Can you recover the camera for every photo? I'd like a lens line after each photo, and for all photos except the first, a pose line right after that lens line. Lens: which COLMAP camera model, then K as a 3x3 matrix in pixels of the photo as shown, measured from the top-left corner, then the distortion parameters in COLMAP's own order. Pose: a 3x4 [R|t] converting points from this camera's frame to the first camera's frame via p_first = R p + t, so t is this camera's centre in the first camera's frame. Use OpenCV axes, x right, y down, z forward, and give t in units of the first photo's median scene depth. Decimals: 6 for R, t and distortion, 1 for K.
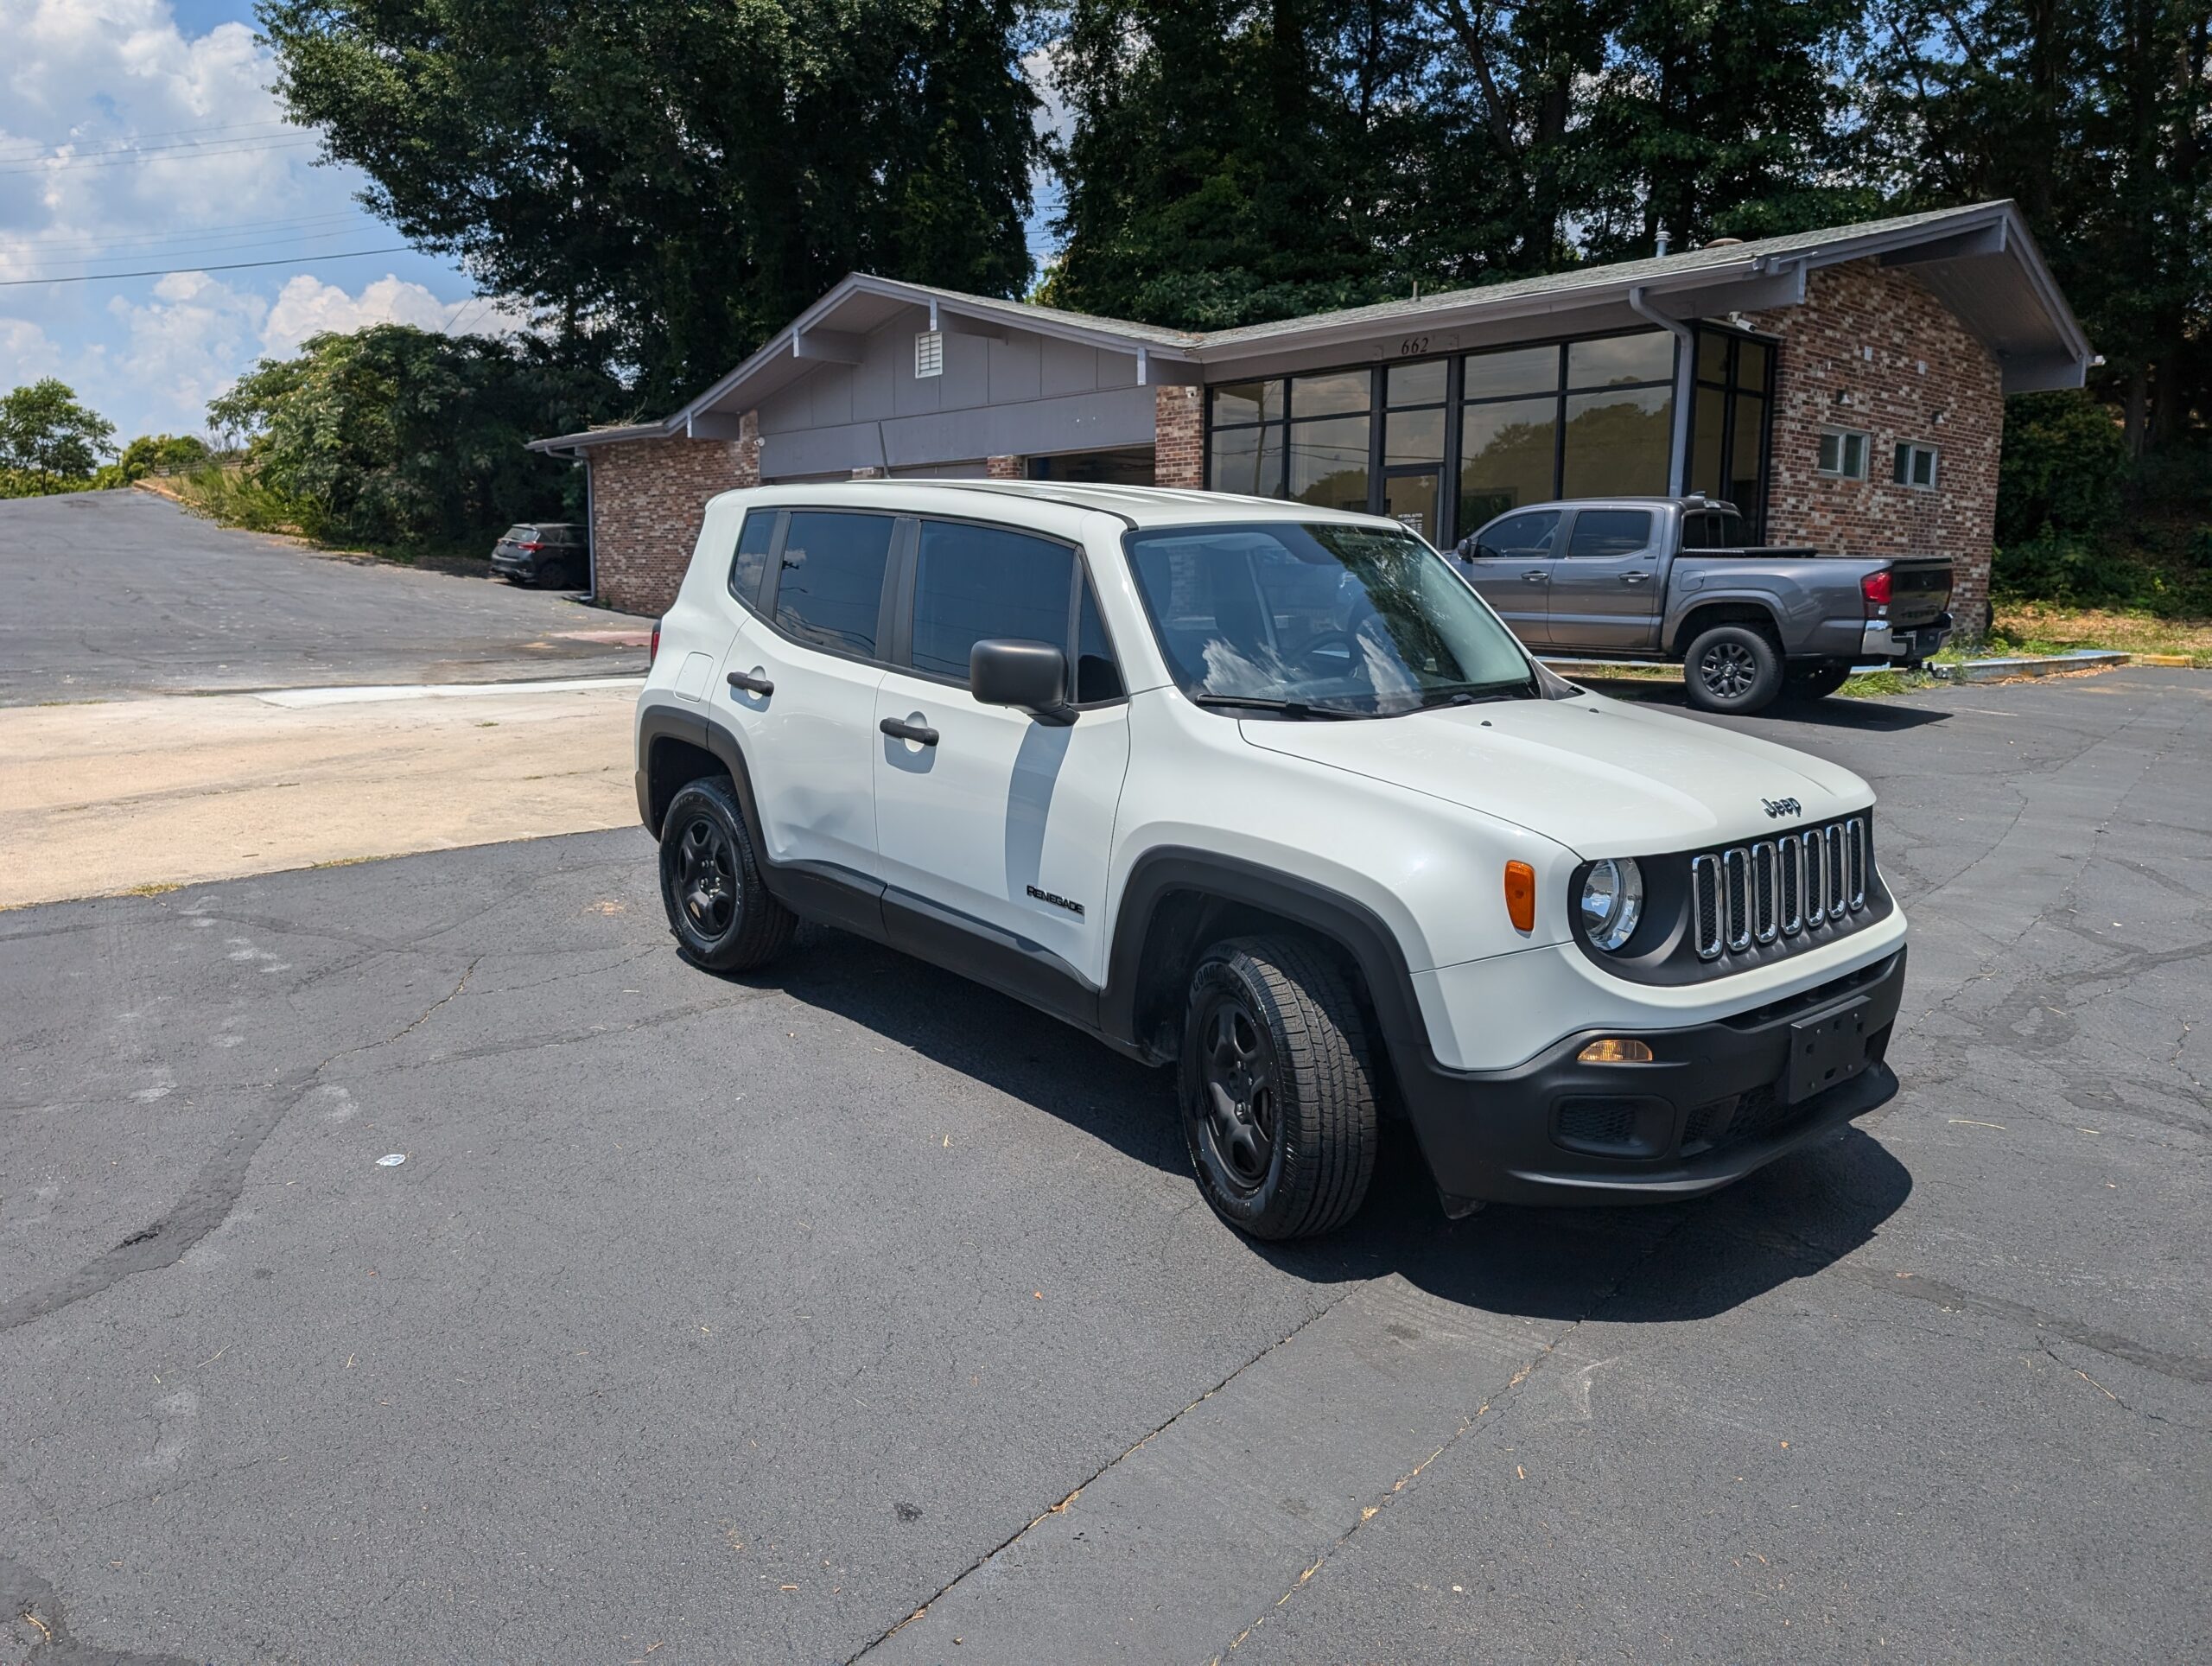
lens RADIAL K [[1565.8, 0, 1109.6], [0, 1565.8, 821.5], [0, 0, 1]] dist [0.013354, -0.009417]
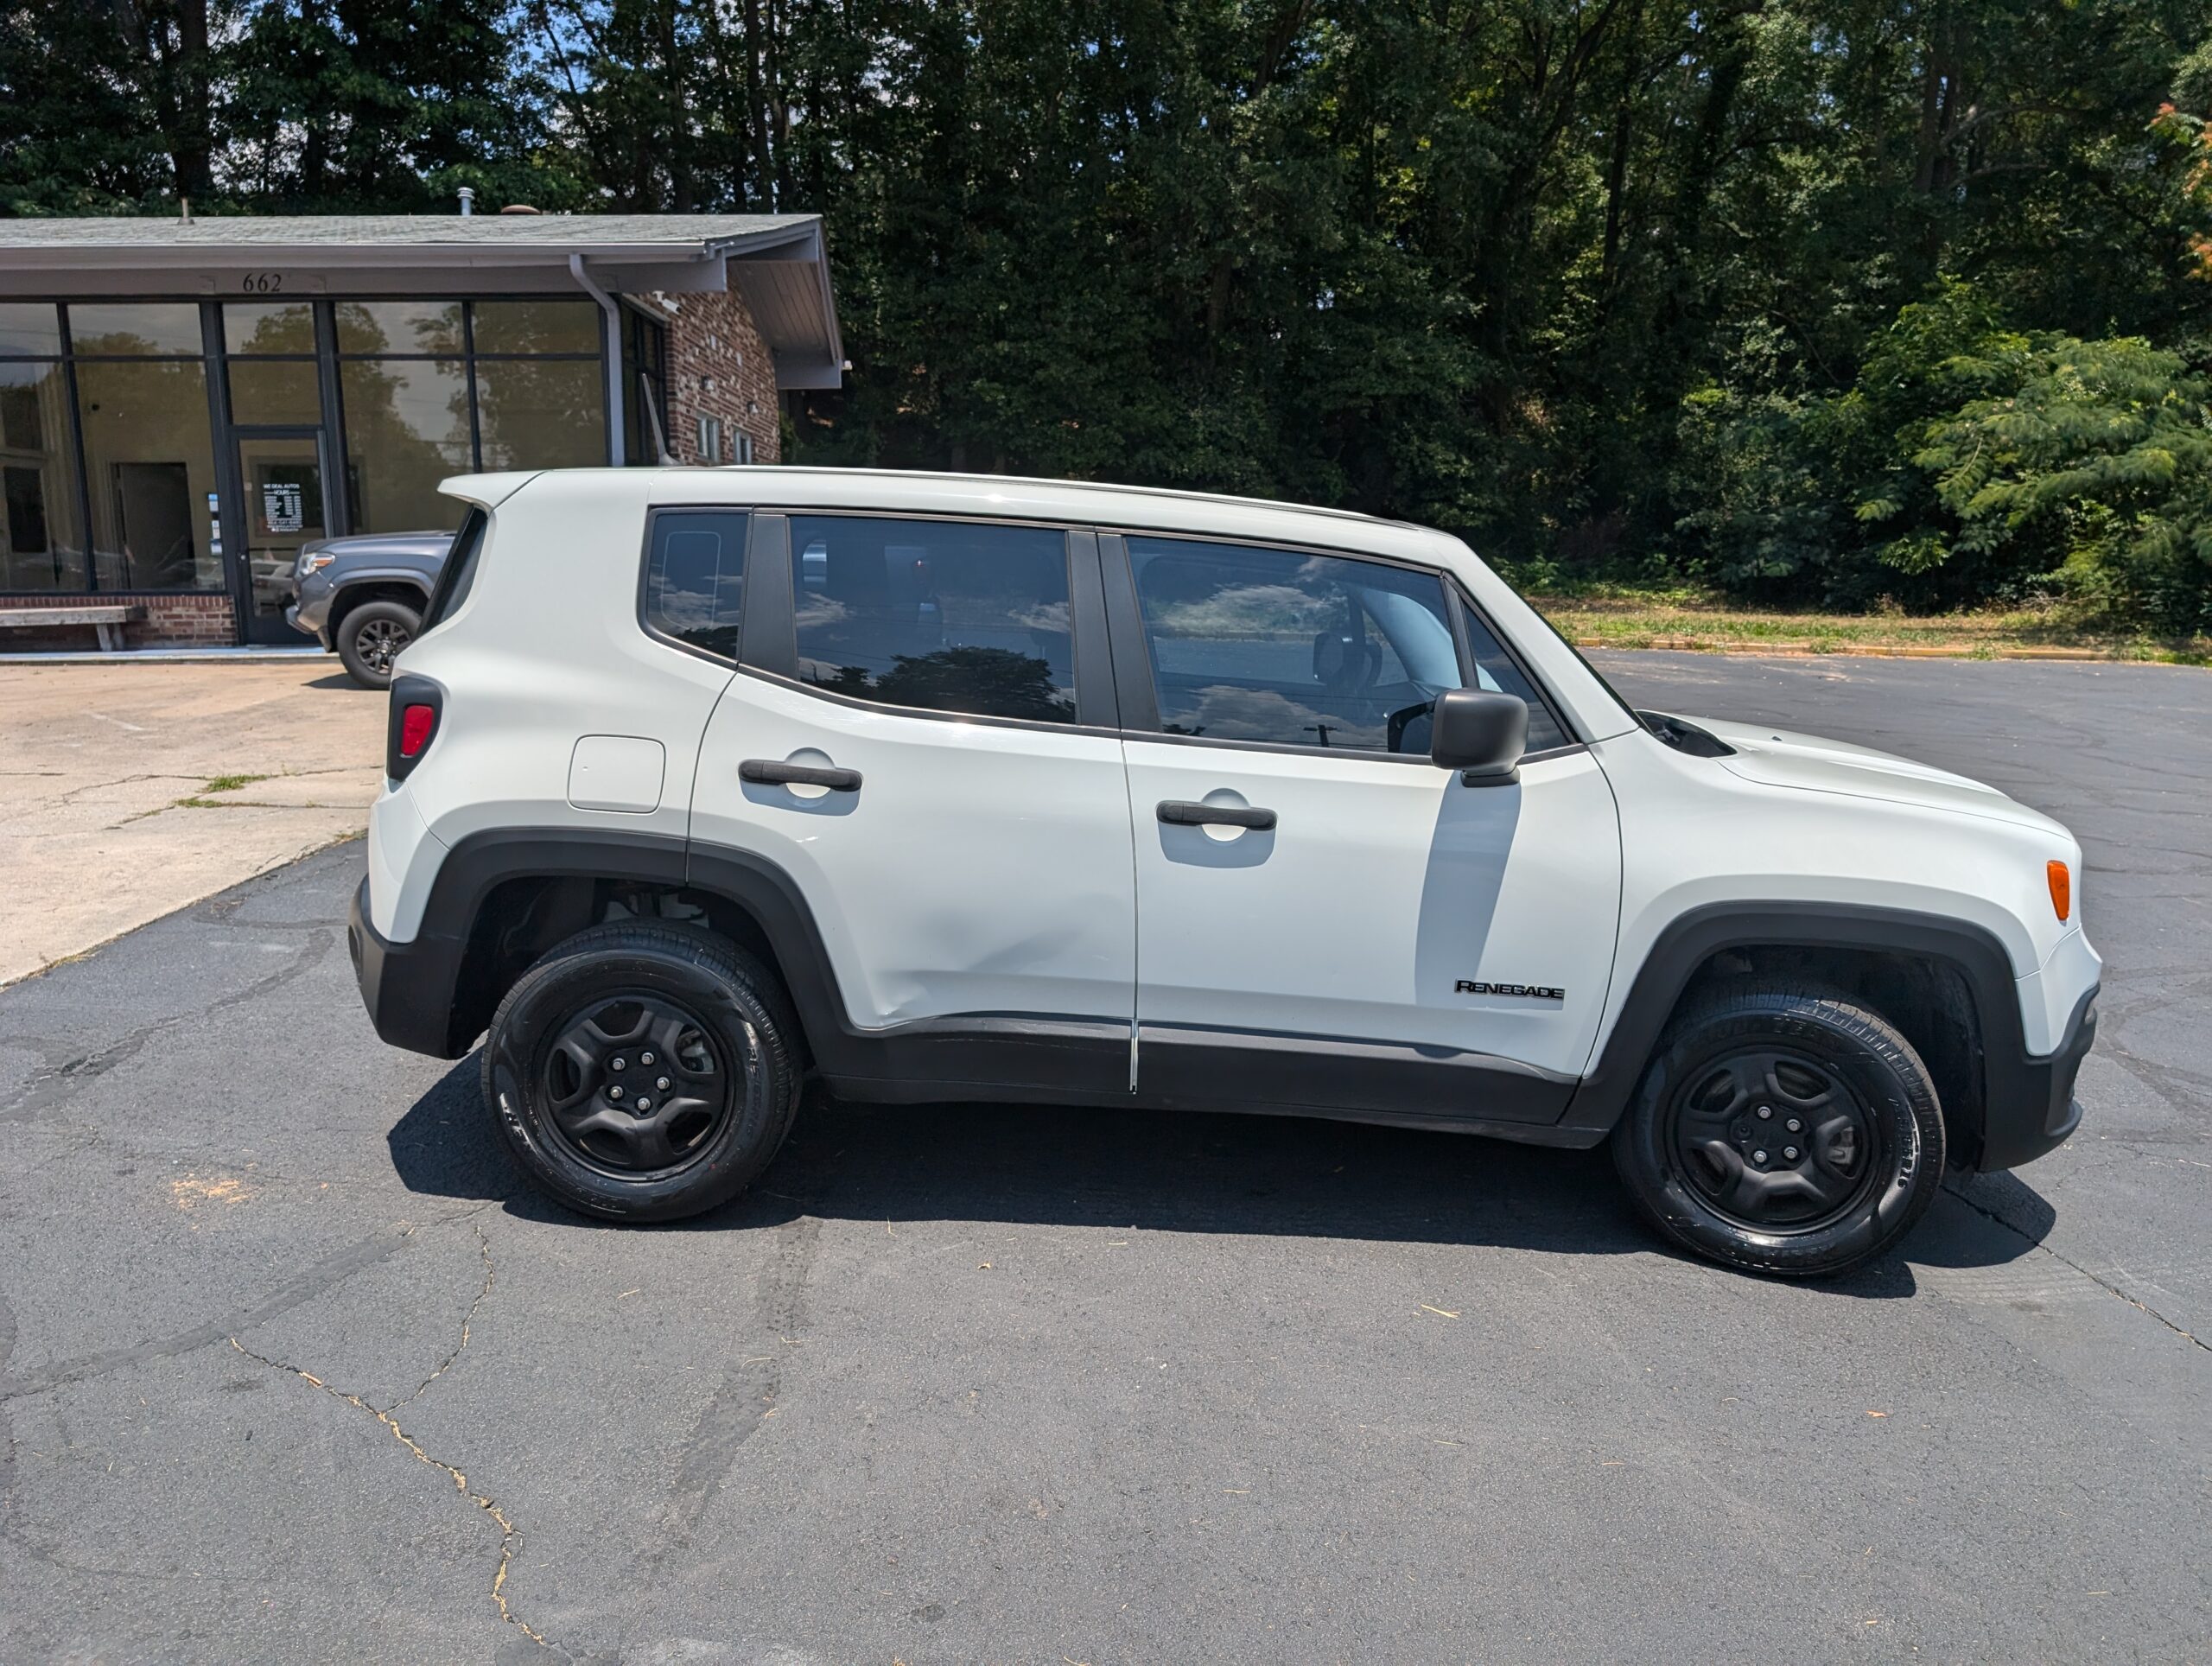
lens RADIAL K [[1548.3, 0, 1109.1], [0, 1548.3, 840.1], [0, 0, 1]] dist [0.003642, -0.003182]
pose [[0.672396, -0.139871, 0.726856, -0.612849], [0.116049, 0.989760, 0.083109, -0.098554], [-0.731038, 0.028469, 0.681743, 0.456848]]
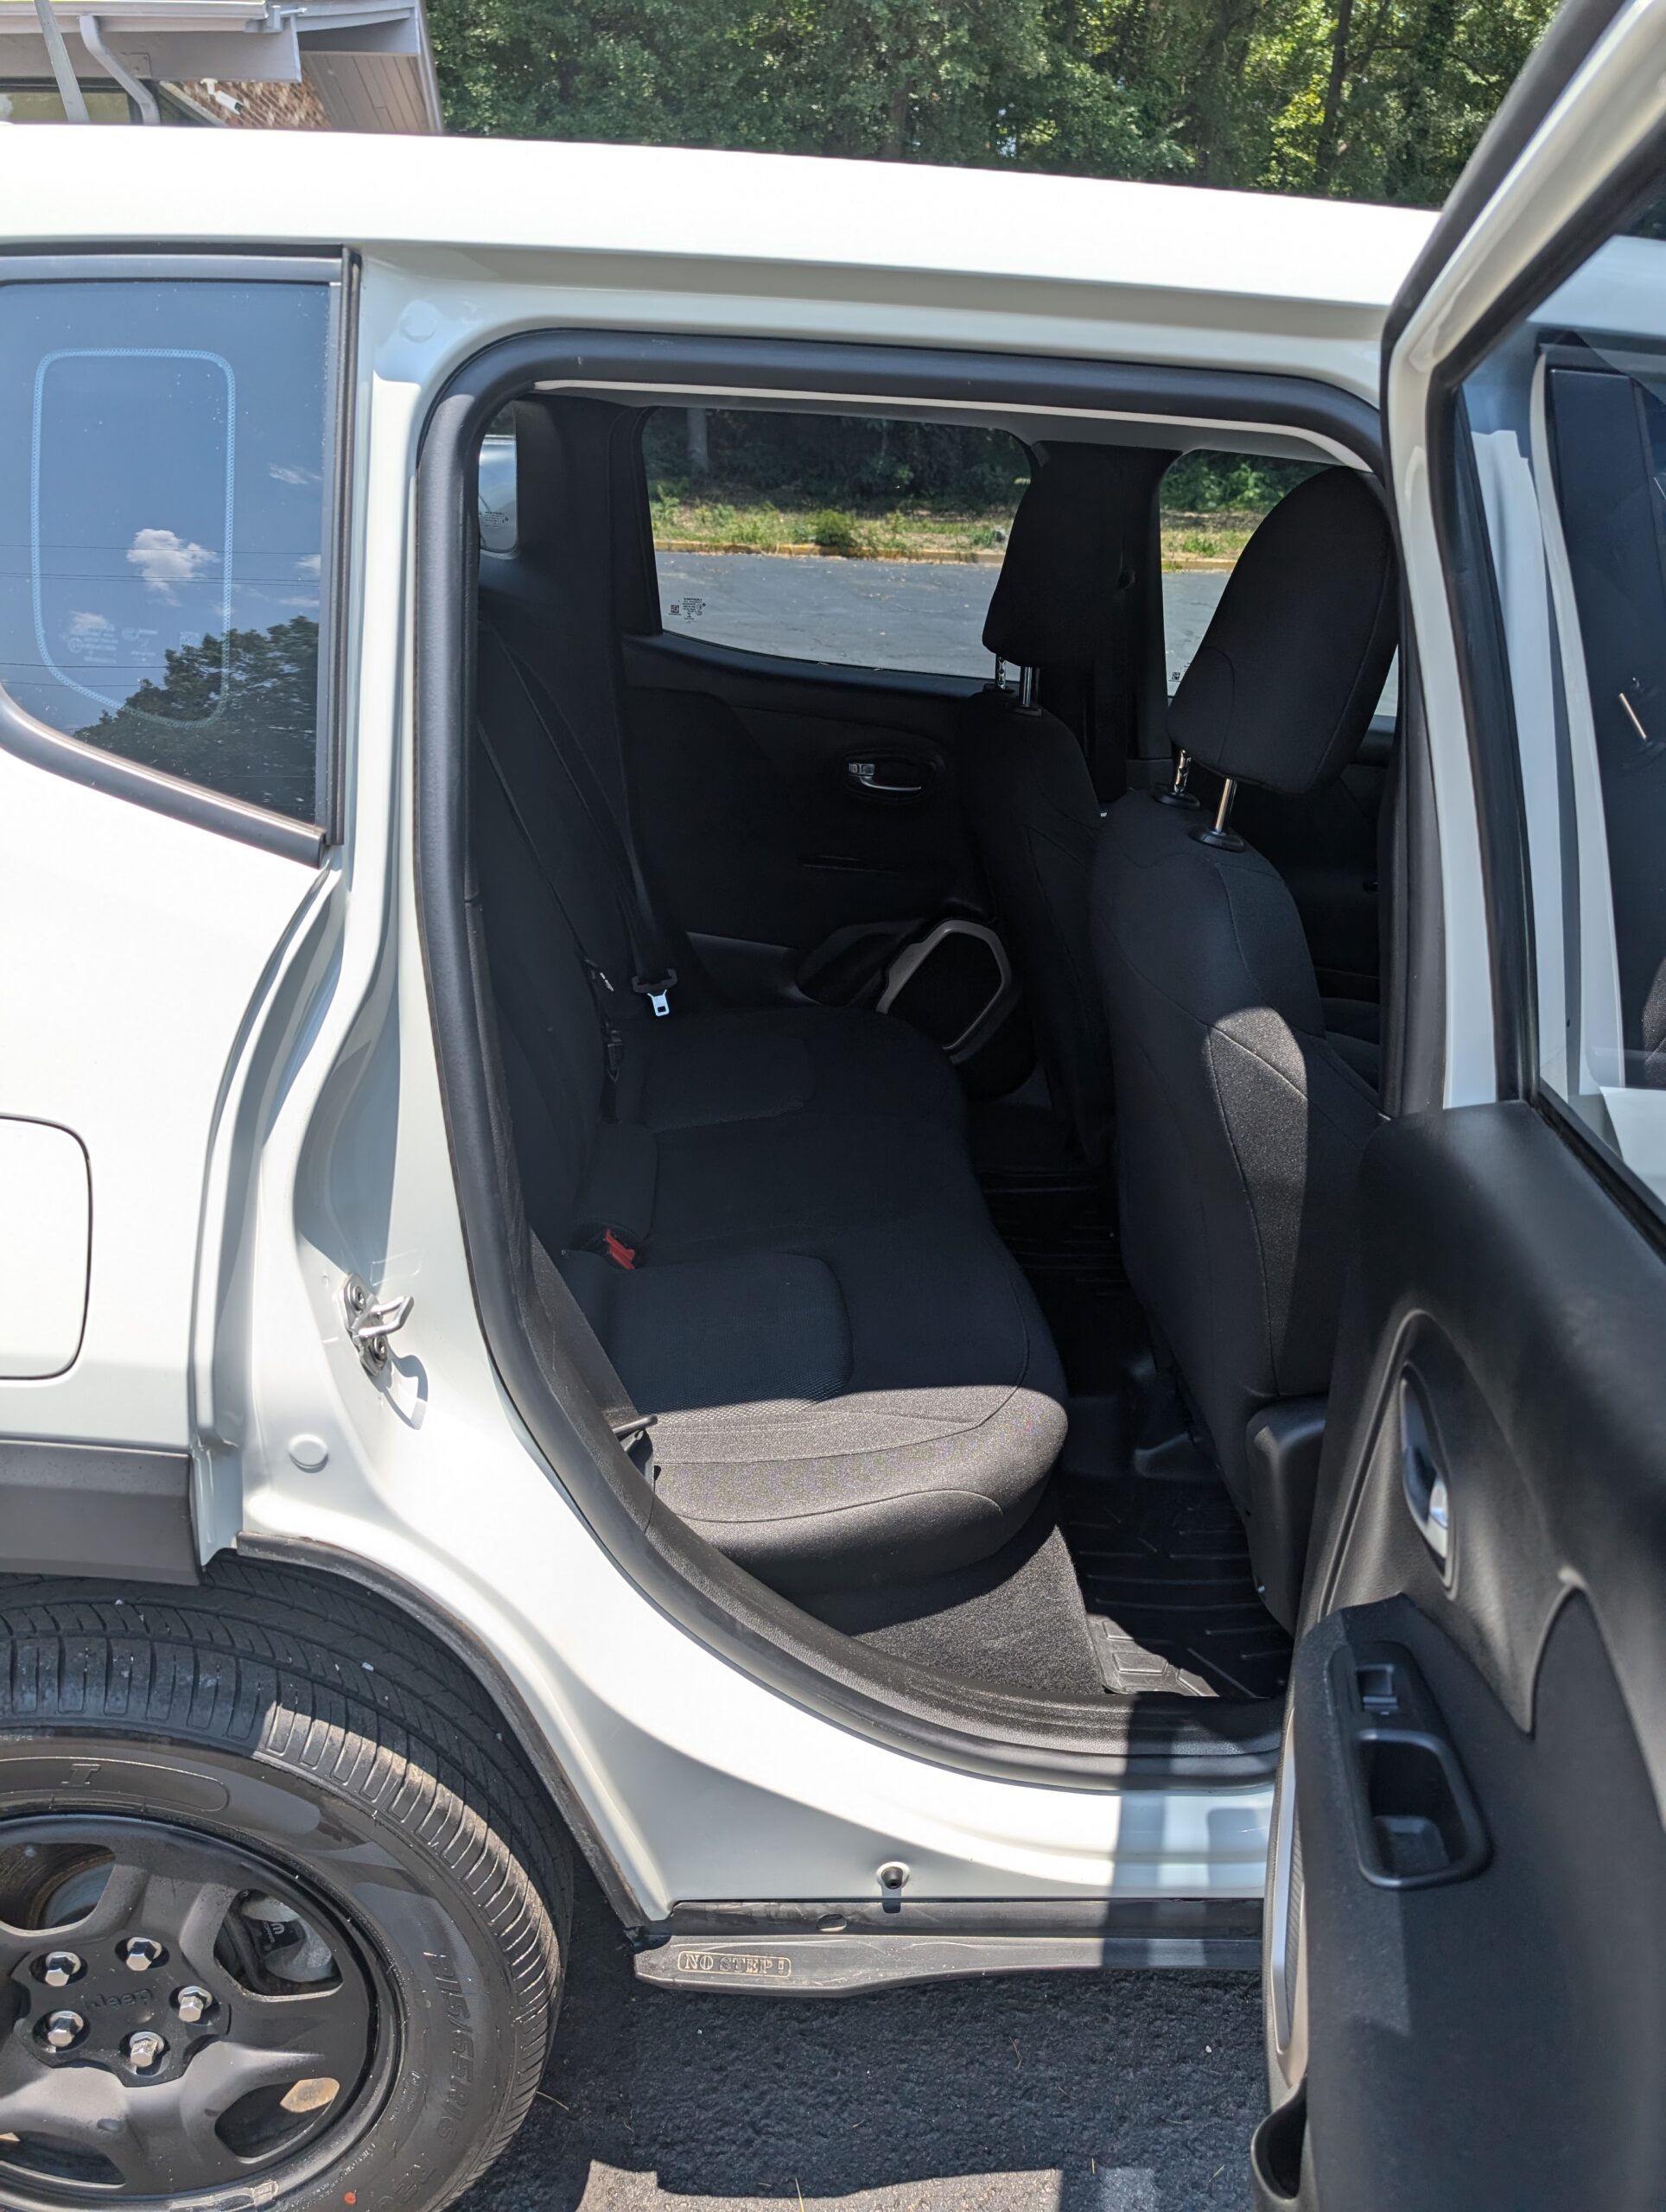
lens RADIAL K [[1607.0, 0, 847.9], [0, 1607.0, 1097.8], [0, 0, 1]] dist [0.001190, -0.004213]
pose [[0.632607, -0.288321, 0.718805, -0.341843], [0.114778, 0.952774, 0.281154, -0.153813], [-0.765921, -0.095357, 0.635824, 0.838655]]
